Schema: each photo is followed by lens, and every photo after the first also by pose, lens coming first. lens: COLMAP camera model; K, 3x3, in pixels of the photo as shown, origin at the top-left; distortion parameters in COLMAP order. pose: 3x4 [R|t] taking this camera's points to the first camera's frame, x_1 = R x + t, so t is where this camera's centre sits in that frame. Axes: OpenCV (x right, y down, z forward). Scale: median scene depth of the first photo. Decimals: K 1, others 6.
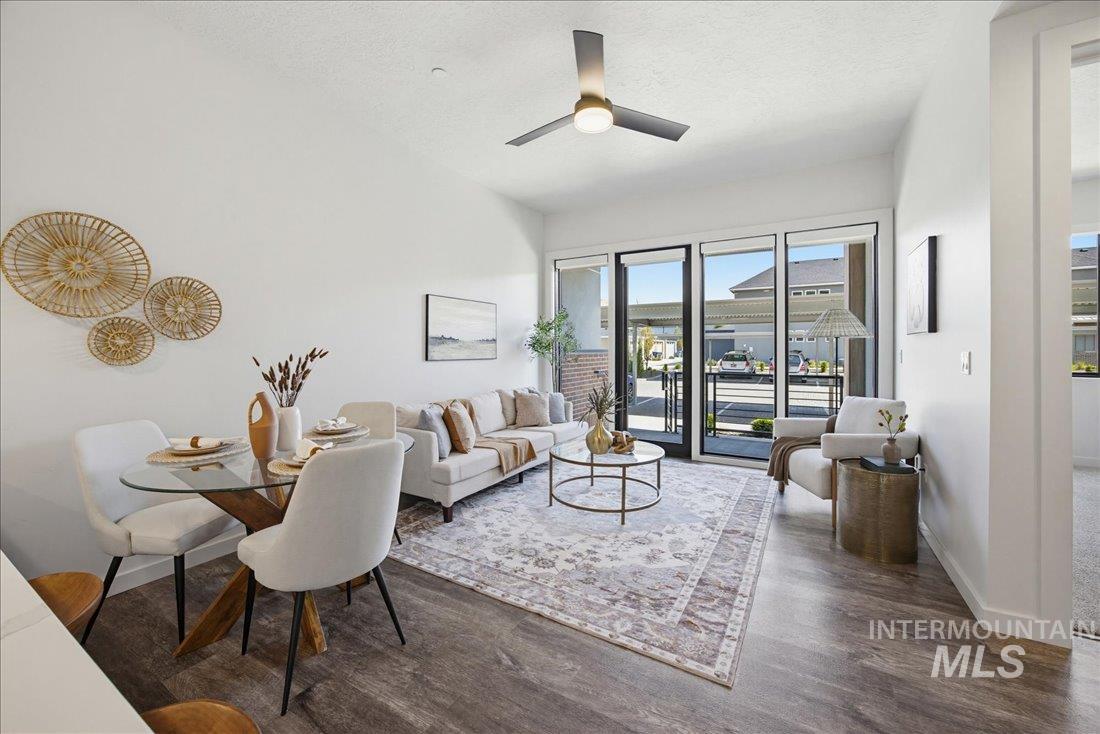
lens RADIAL K [[435.4, 0, 547.6], [0, 435.4, 346.8], [0, 0, 1]] dist [-0.001934, -0.000073]
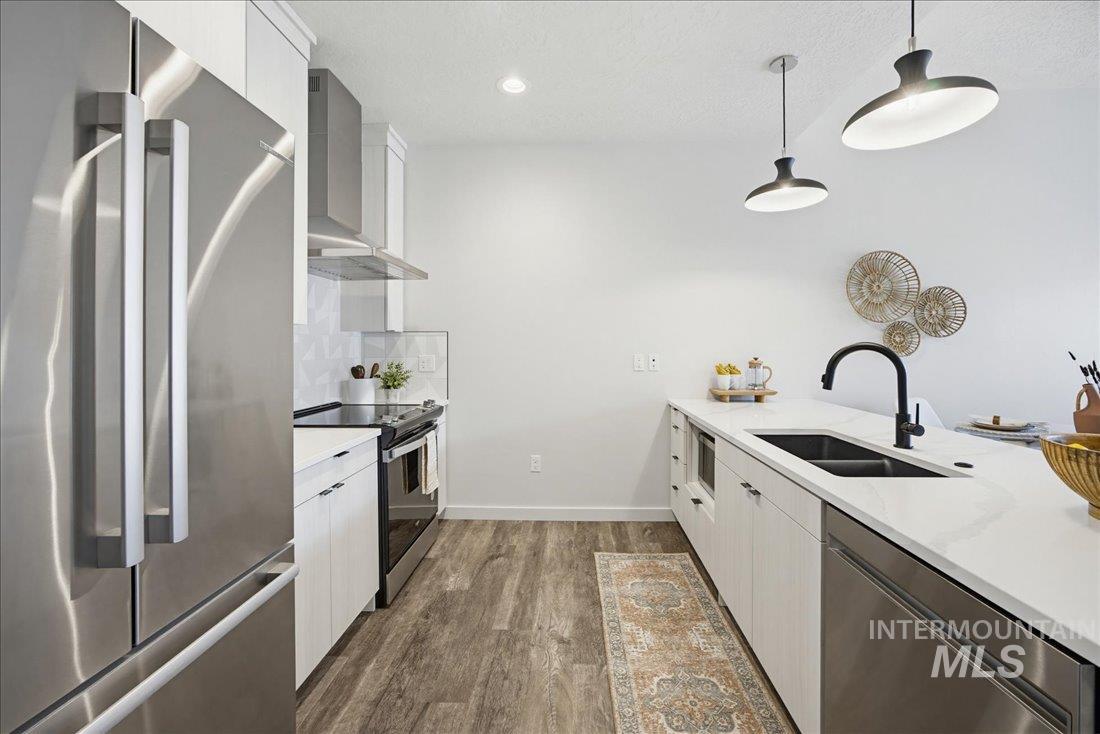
lens RADIAL K [[445.2, 0, 559.4], [0, 445.2, 346.2], [0, 0, 1]] dist [-0.010314, 0.000357]
pose [[0.493572, 0.001210, -0.869704, -0.186072], [0.004257, 0.999984, 0.003807, 0.000236], [0.869694, -0.005581, 0.493559, -0.379567]]
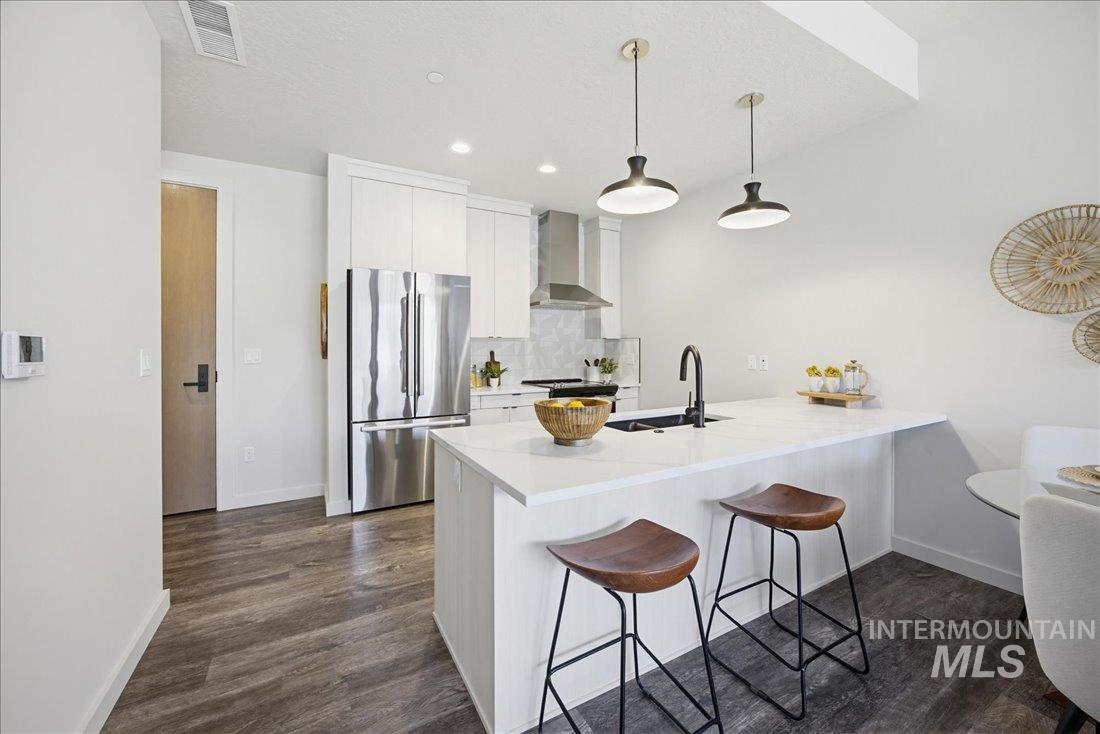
lens RADIAL K [[435.4, 0, 547.6], [0, 435.4, 346.8], [0, 0, 1]] dist [-0.001934, -0.000073]
pose [[-0.497441, 0.001698, -0.867496, 0.195471], [0.005096, 0.999987, -0.000965, 0.000566], [0.867483, -0.004901, -0.497443, 0.278960]]
